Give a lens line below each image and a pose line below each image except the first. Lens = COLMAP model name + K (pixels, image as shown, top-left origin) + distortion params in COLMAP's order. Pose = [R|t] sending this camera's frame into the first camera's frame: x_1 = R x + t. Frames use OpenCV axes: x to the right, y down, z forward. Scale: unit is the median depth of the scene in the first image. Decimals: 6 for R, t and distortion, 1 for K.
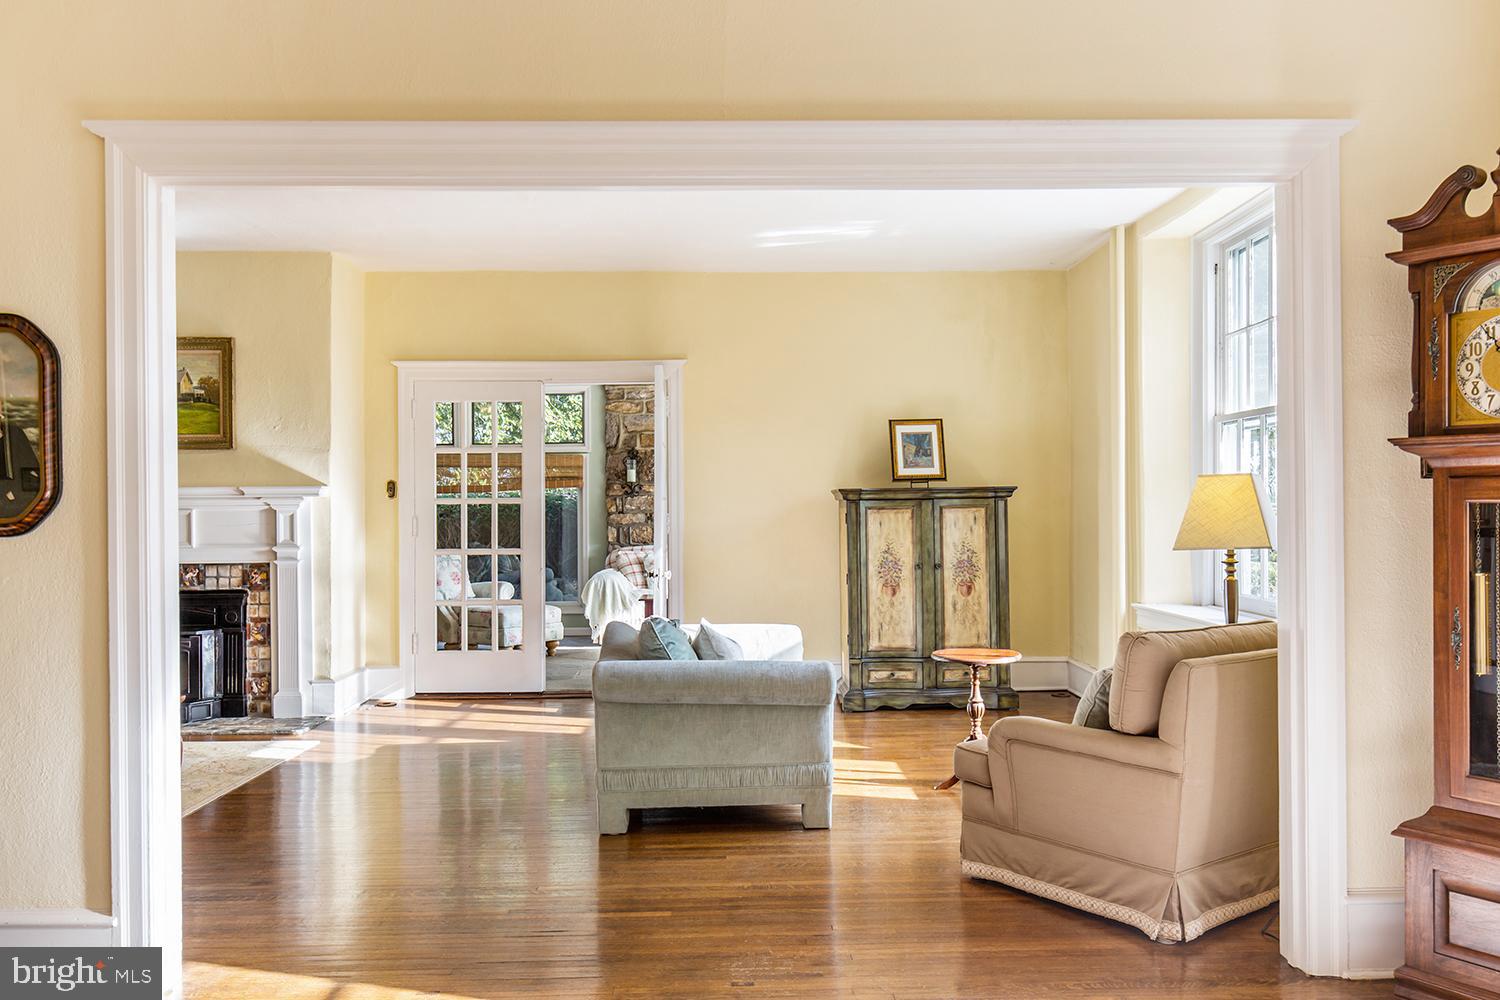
lens RADIAL K [[1154.0, 0, 744.5], [0, 1154.0, 506.5], [0, 0, 1]] dist [0.004979, -0.001091]
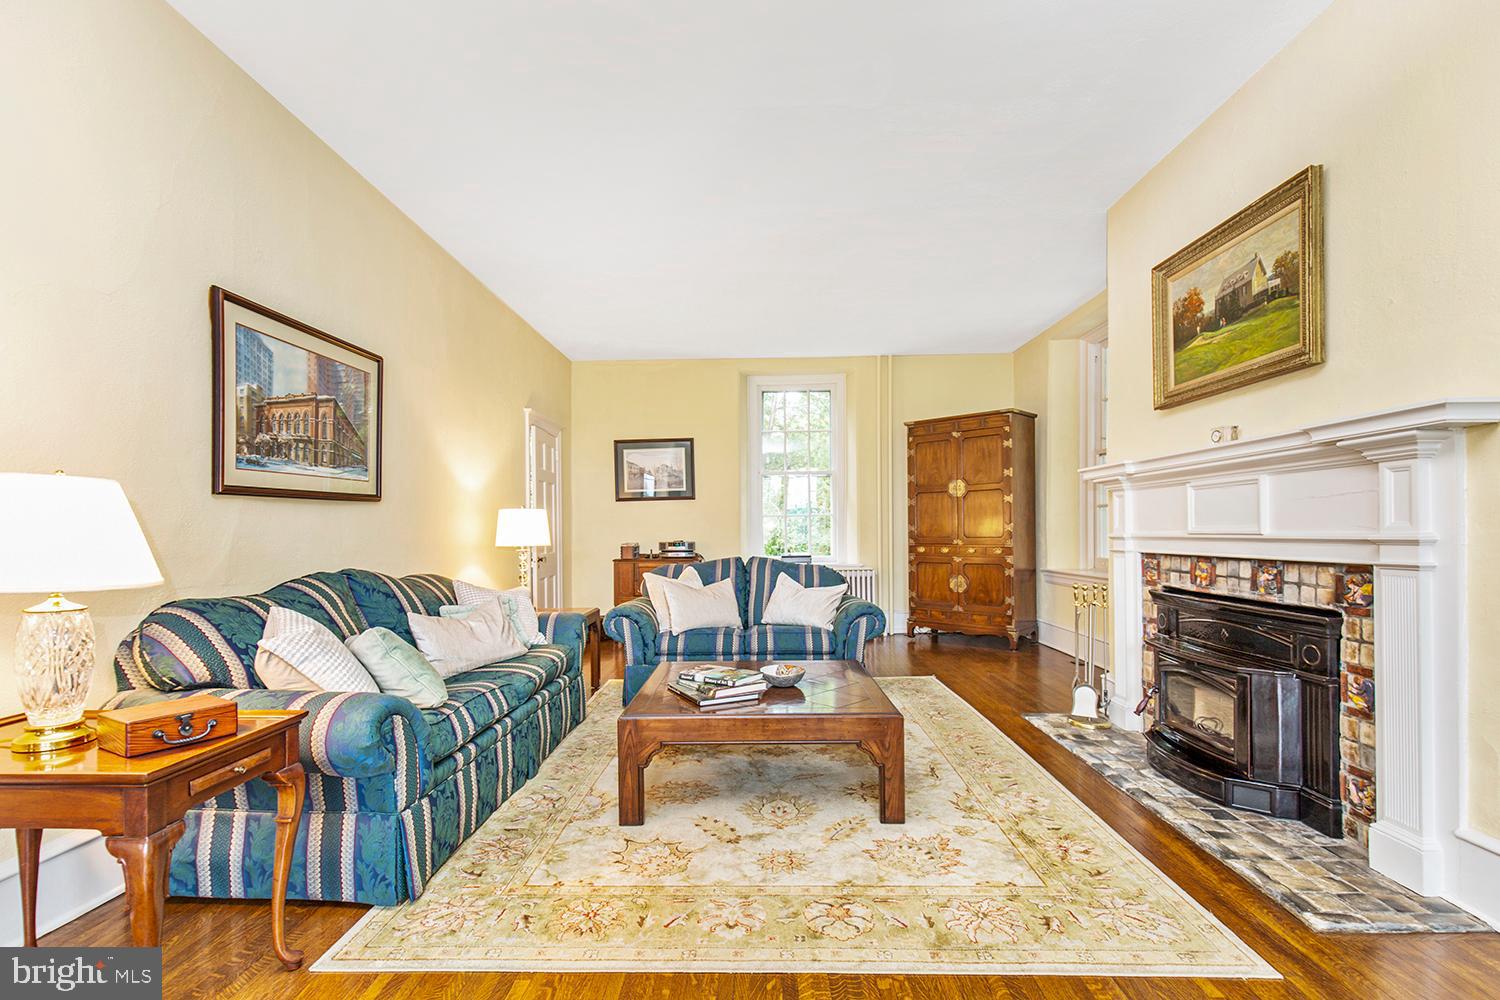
lens RADIAL K [[675.6, 0, 757.6], [0, 675.6, 536.1], [0, 0, 1]] dist [0.008021, -0.002010]
pose [[-0.034960, 0.014517, -0.999283, -0.095837], [0.011956, 0.999829, 0.014106, 0.027832], [0.999317, -0.011454, -0.035128, 0.729012]]
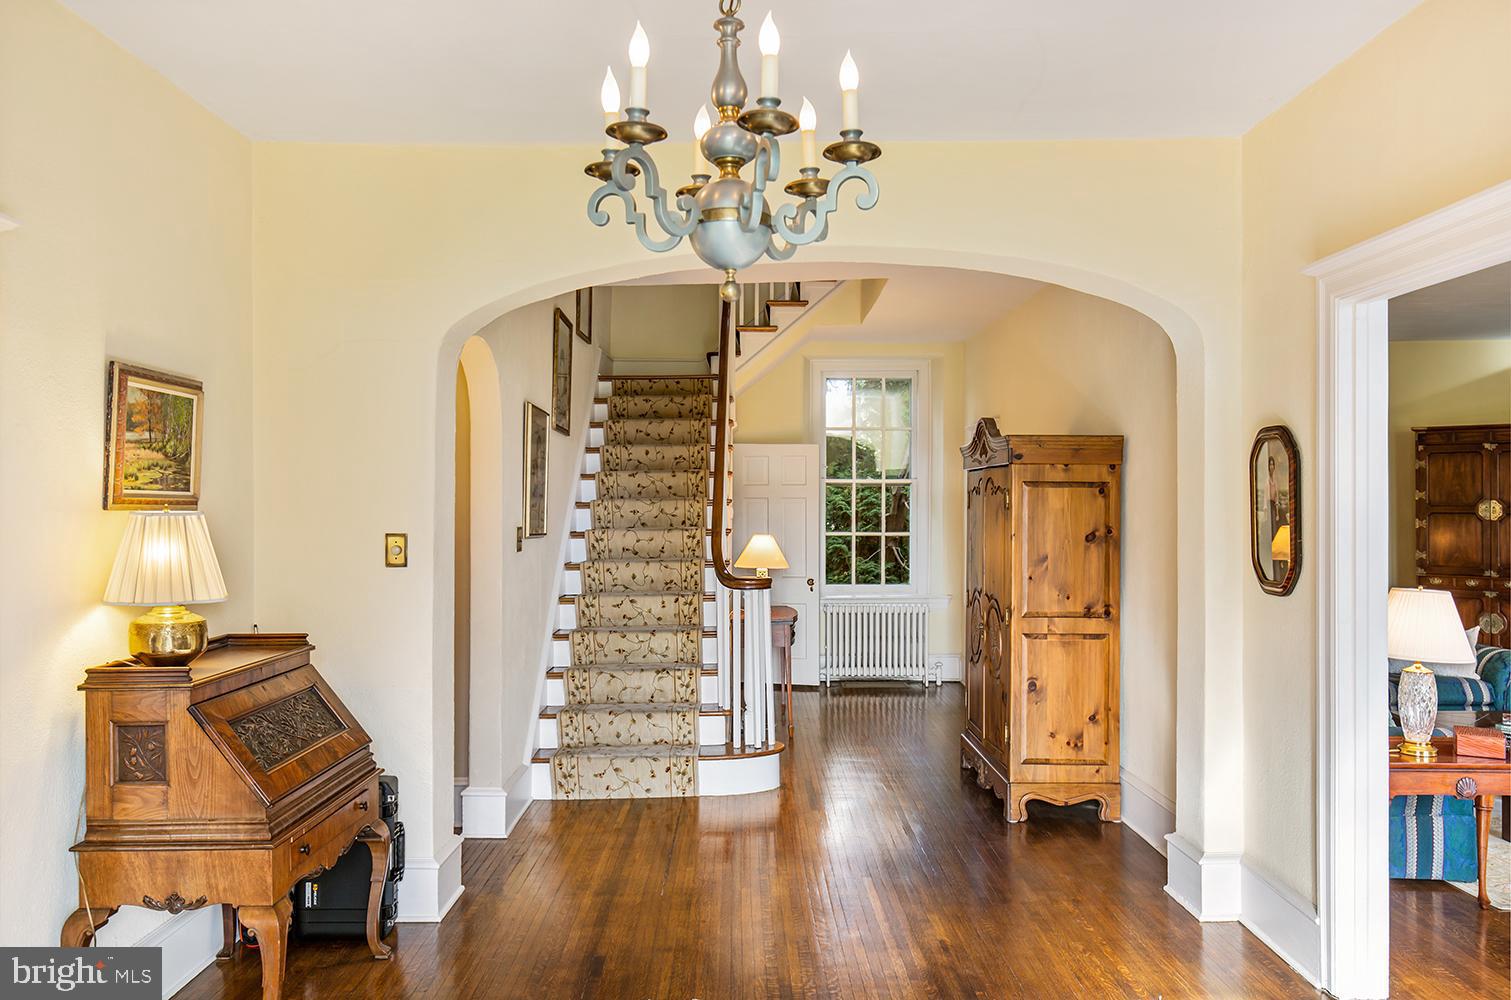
lens RADIAL K [[1162.5, 0, 758.1], [0, 1162.5, 499.2], [0, 0, 1]] dist [0.004979, -0.001091]
pose [[-0.007934, 0.008373, -0.999933, 0.292171], [0.002747, 0.999961, 0.008352, -0.042390], [0.999965, -0.002680, -0.007957, 0.175176]]
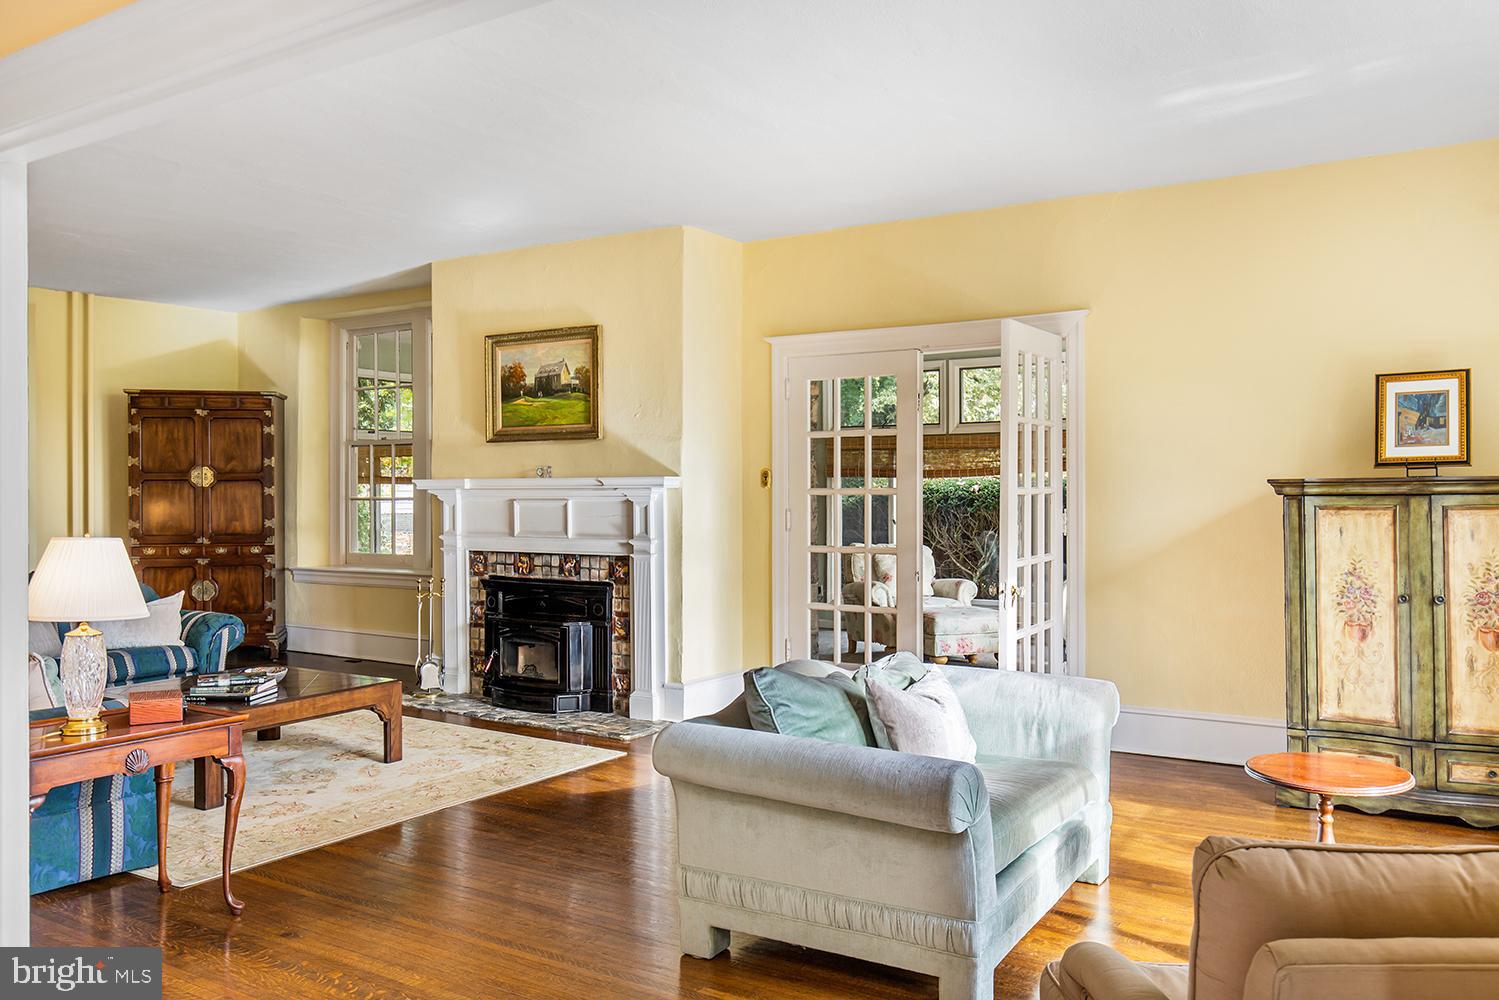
lens RADIAL K [[1153.3, 0, 753.5], [0, 1153.3, 480.1], [0, 0, 1]] dist [0.004979, -0.001091]
pose [[0.830443, 0.000395, -0.557103, 0.209306], [-0.000729, 1.000000, -0.000378, -0.014182], [0.557103, 0.000720, 0.830443, 0.256682]]
